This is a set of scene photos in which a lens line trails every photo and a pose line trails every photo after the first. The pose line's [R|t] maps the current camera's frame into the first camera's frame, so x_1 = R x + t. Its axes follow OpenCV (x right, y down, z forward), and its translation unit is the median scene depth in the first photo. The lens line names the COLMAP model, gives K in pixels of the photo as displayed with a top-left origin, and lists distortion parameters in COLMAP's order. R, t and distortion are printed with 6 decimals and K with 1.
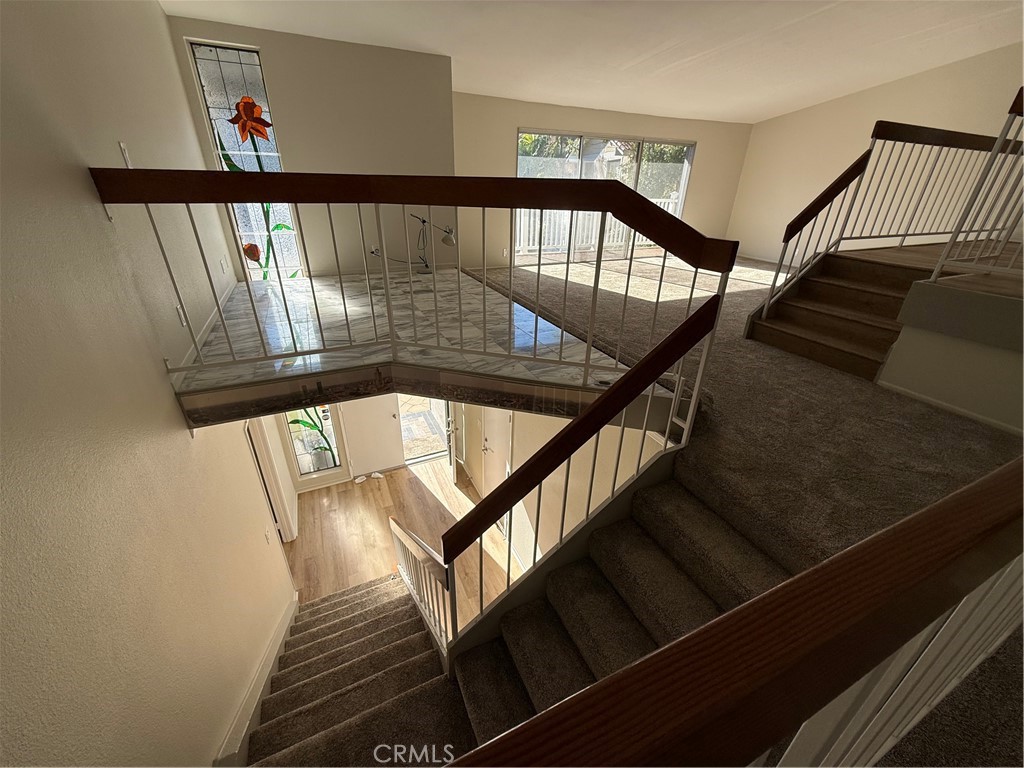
lens RADIAL K [[408.2, 0, 516.5], [0, 408.2, 382.2], [0, 0, 1]] dist [0.001398, -0.000184]
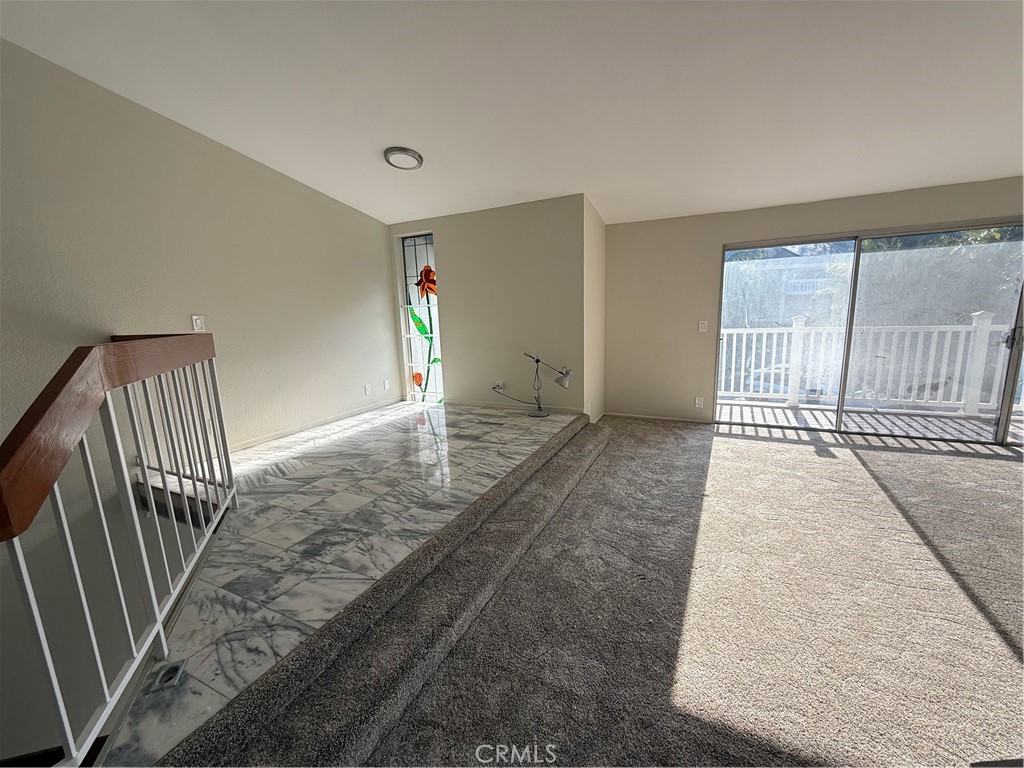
lens RADIAL K [[408.2, 0, 514.6], [0, 408.2, 383.8], [0, 0, 1]] dist [0.001398, -0.000184]
pose [[0.625406, 0.090952, -0.774981, 0.501493], [-0.299662, 0.945020, -0.130919, -0.243553], [0.720465, 0.314110, 0.618276, 0.483075]]
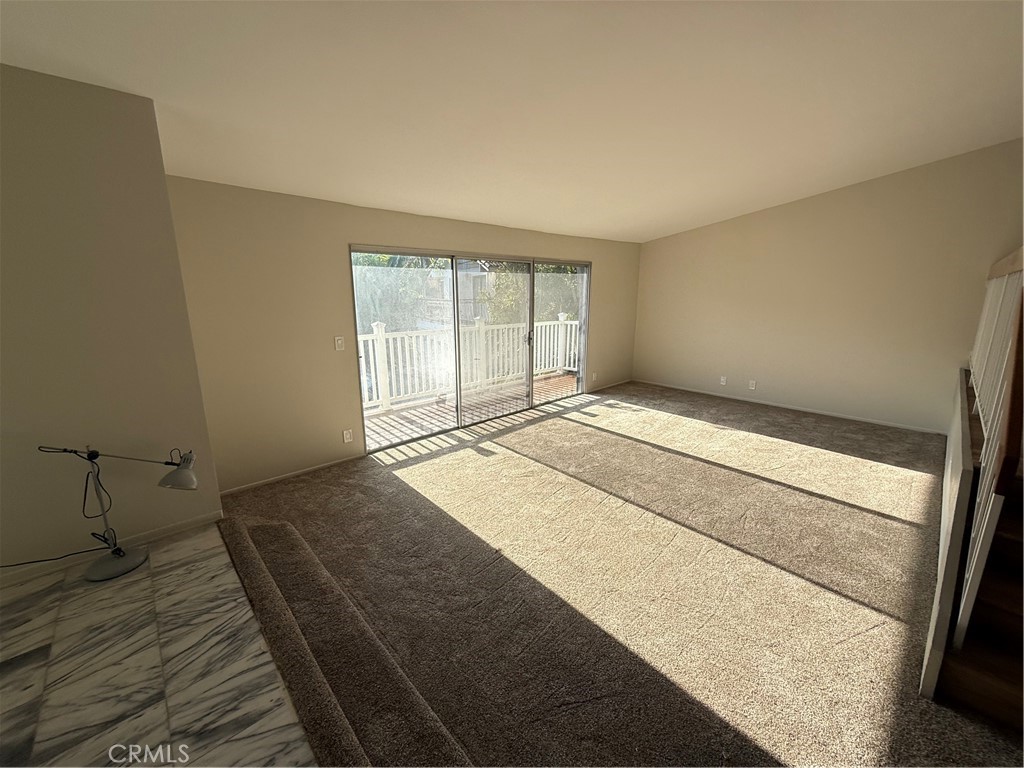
lens RADIAL K [[408.2, 0, 513.6], [0, 408.2, 383.3], [0, 0, 1]] dist [0.001398, -0.000184]
pose [[0.952479, -0.091197, 0.290632, 0.057400], [0.155631, 0.965892, -0.206959, -0.360522], [-0.261845, 0.242356, 0.934185, 0.580260]]
